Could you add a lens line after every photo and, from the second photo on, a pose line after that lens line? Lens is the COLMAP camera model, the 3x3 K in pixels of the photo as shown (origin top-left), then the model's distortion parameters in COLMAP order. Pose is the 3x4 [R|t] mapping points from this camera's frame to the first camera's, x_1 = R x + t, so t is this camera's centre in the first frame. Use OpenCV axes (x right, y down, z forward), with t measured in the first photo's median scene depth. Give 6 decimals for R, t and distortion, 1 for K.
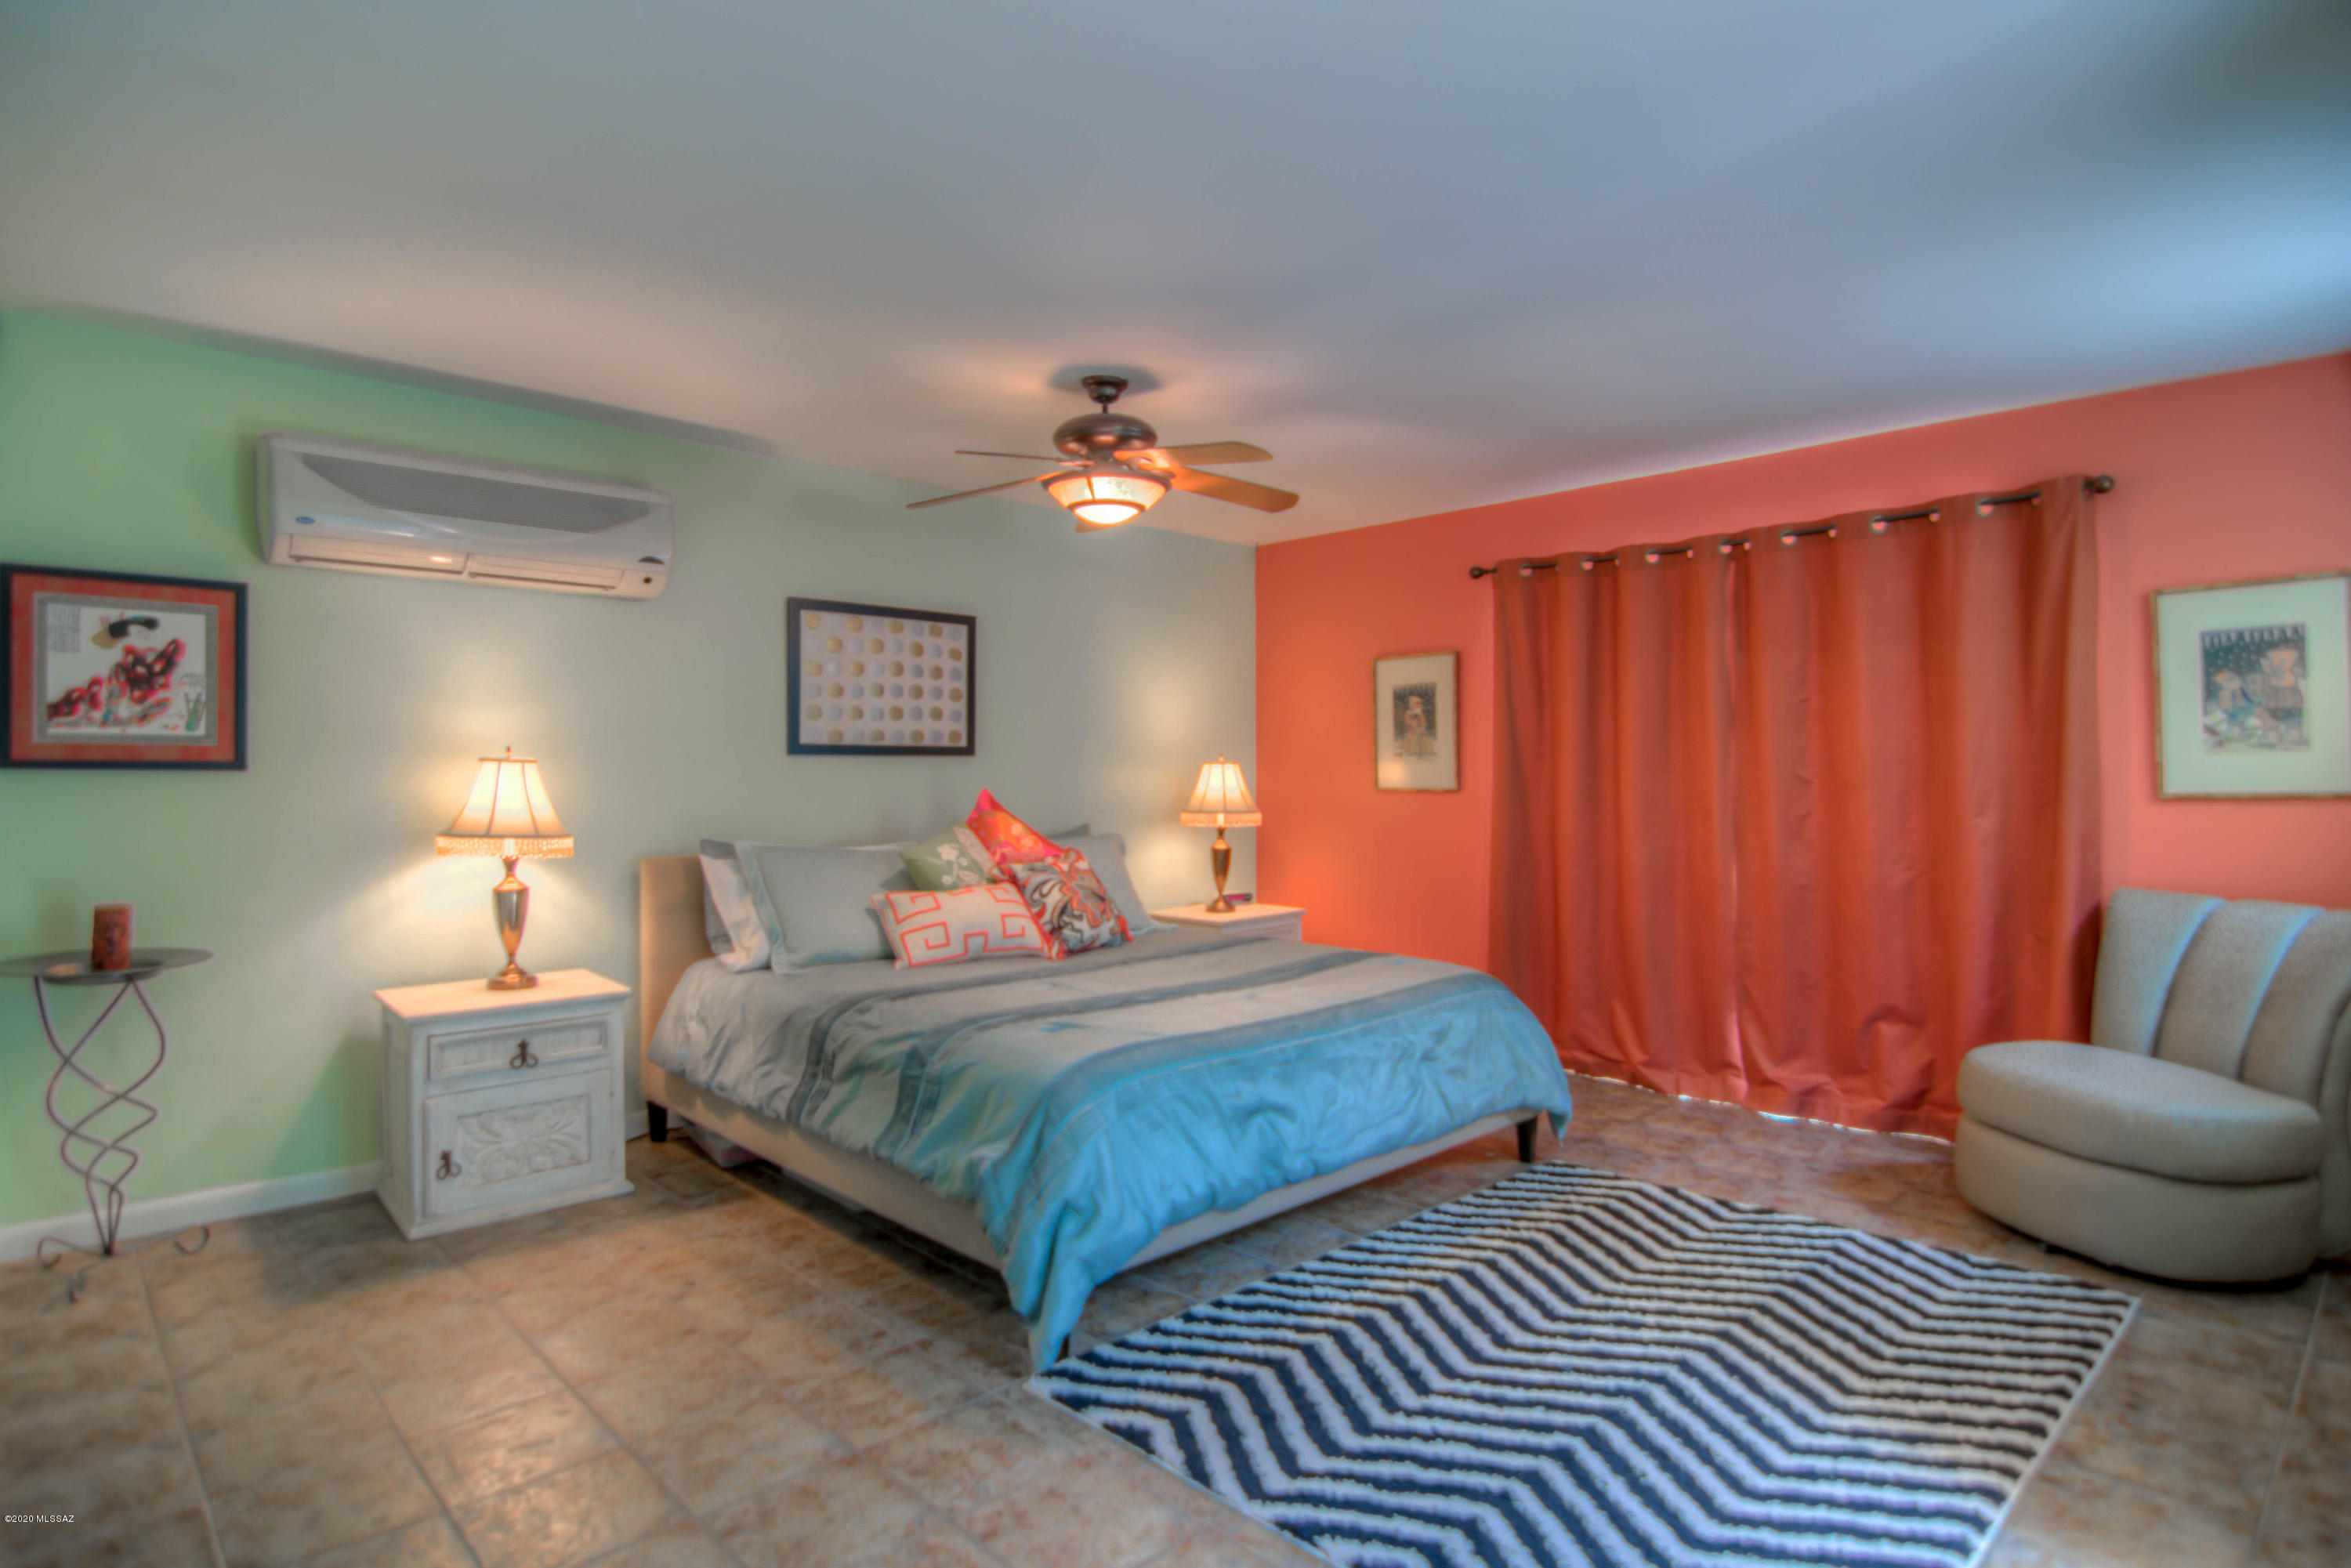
lens RADIAL K [[1225.4, 0, 1175.5], [0, 1225.4, 784.0], [0, 0, 1]] dist [-0.001650, -0.051035]
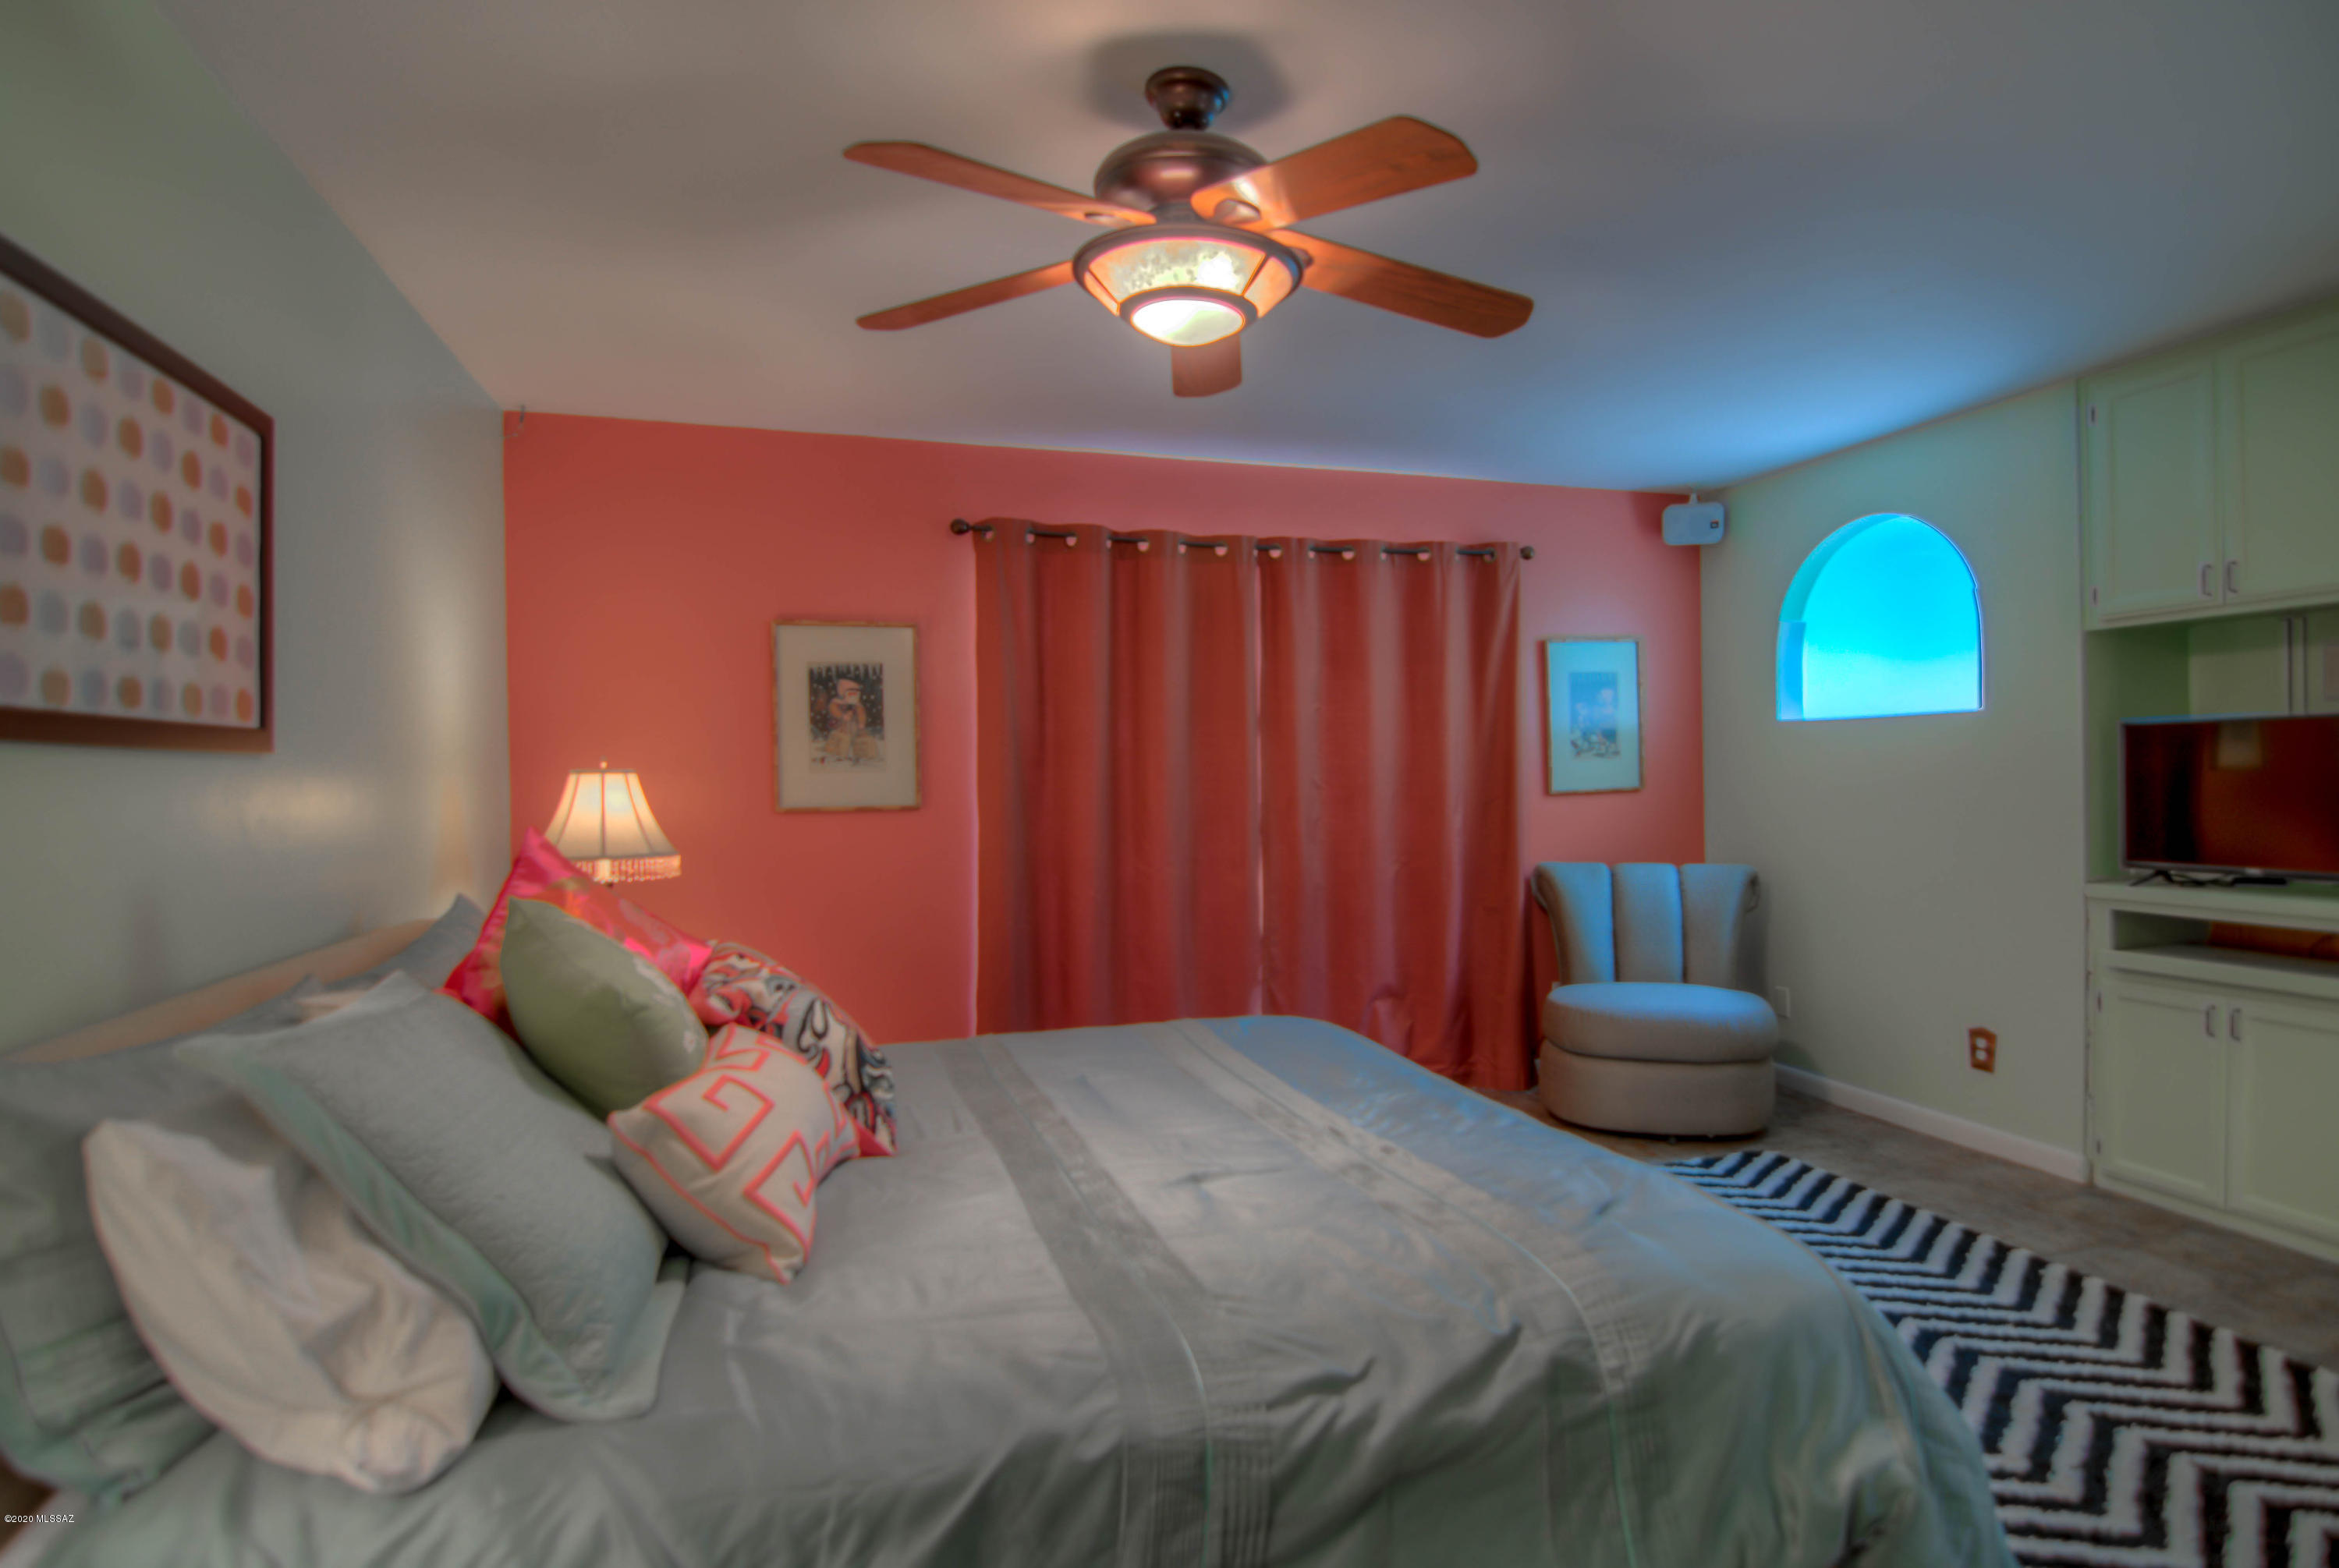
lens RADIAL K [[1227.3, 0, 1234.6], [0, 1227.3, 792.2], [0, 0, 1]] dist [-0.001880, -0.000871]
pose [[0.410595, -0.016479, 0.911669, -0.437698], [0.021238, 0.999738, 0.008505, -0.007294], [-0.911570, 0.015870, 0.410837, 0.575123]]
